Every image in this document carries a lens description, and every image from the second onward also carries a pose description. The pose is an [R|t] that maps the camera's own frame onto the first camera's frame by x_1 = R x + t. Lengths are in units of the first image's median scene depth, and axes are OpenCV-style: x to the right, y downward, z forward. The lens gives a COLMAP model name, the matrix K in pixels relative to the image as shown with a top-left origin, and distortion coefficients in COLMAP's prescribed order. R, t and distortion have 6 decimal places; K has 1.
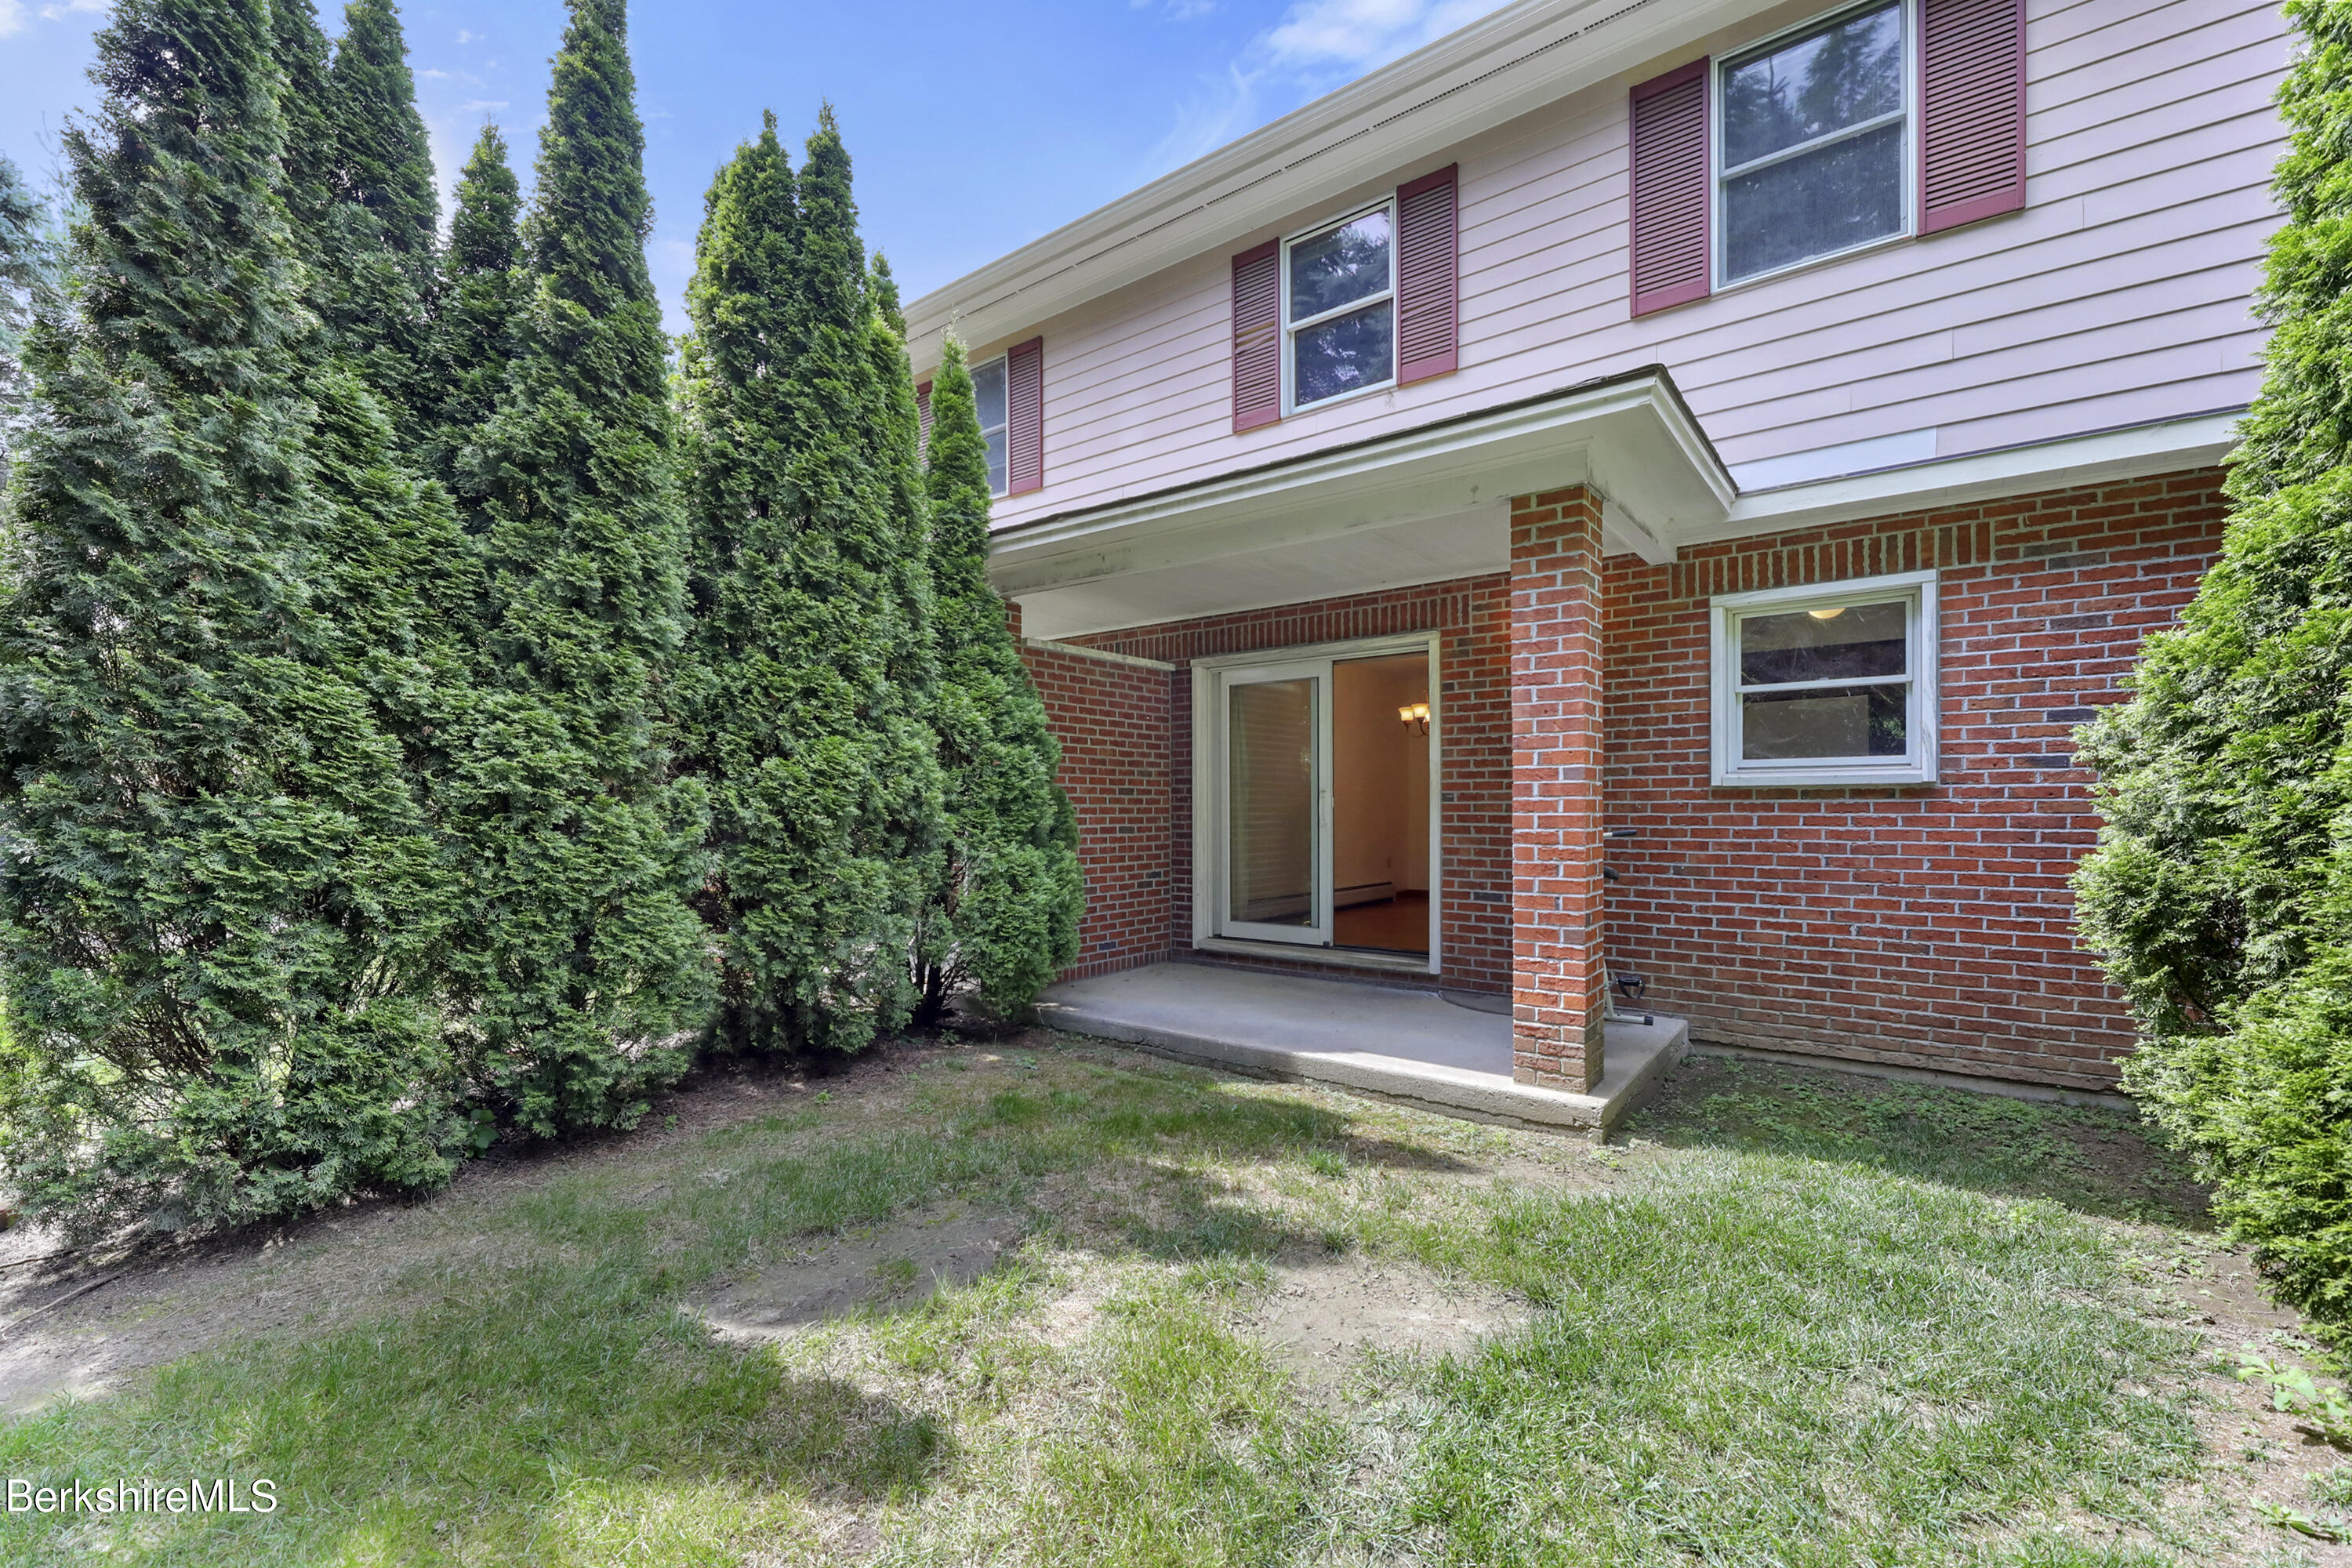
lens RADIAL K [[977.8, 0, 1207.9], [0, 977.8, 805.9], [0, 0, 1]] dist [0.000985, -0.002969]
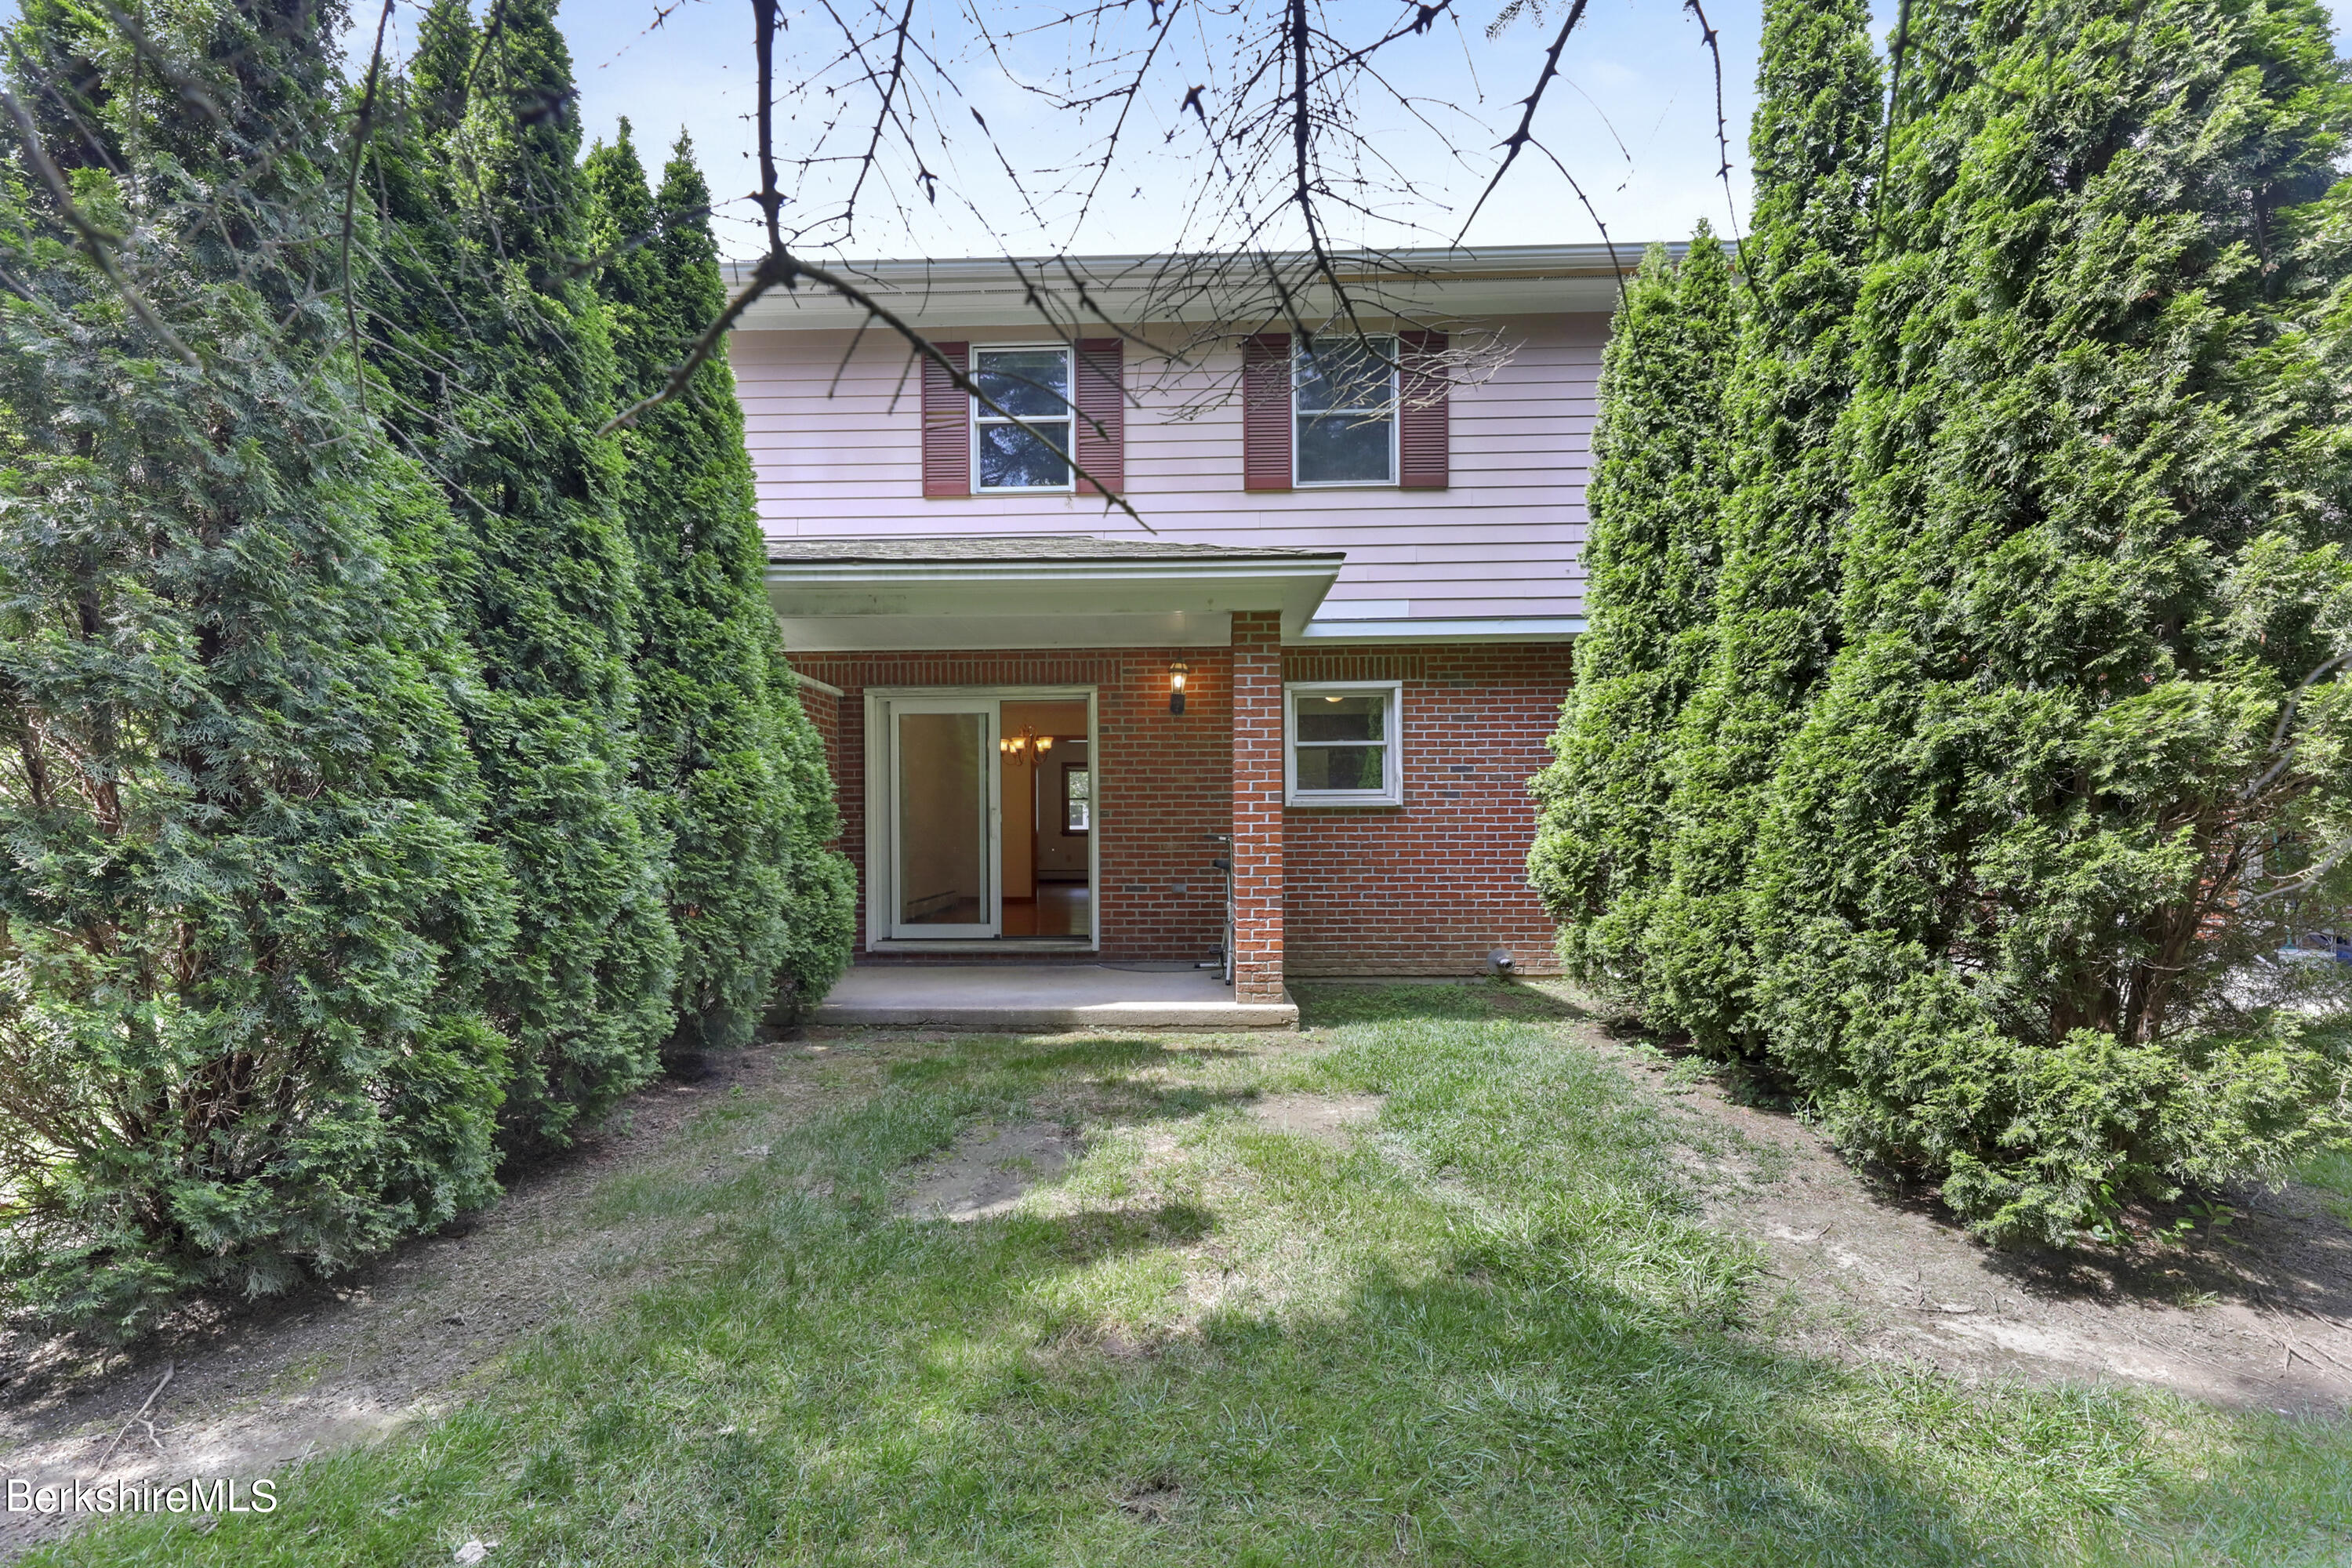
lens RADIAL K [[970.5, 0, 1169.4], [0, 970.5, 816.4], [0, 0, 1]] dist [0.000546, -0.000245]
pose [[0.805187, 0.004050, 0.593007, -0.638620], [0.004068, 0.999915, -0.012353, 0.015375], [-0.593007, 0.012359, 0.805103, -0.128959]]
